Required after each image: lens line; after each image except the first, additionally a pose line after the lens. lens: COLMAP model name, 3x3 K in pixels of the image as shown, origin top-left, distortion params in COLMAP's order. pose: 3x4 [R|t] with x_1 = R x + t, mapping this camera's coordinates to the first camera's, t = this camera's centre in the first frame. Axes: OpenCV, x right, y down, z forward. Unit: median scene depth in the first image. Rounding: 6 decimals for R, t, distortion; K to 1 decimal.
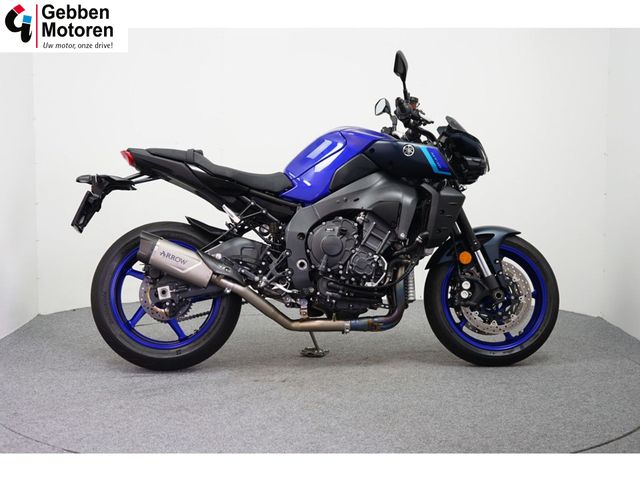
lens RADIAL K [[1049.6, 0, 320.4], [0, 1049.6, 237.2], [0, 0, 1]] dist [-0.080163, 0.000000]
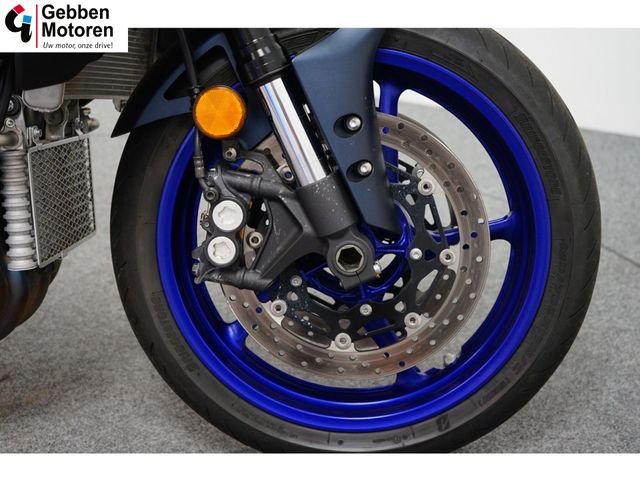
lens RADIAL K [[930.9, 0, 317.4], [0, 930.9, 237.0], [0, 0, 1]] dist [-0.007311, 0.000000]
pose [[0.991887, 0.027311, -0.124154, 0.191084], [0.014467, 0.946054, 0.323687, -0.024141], [0.126297, -0.322857, 0.937983, 0.786050]]
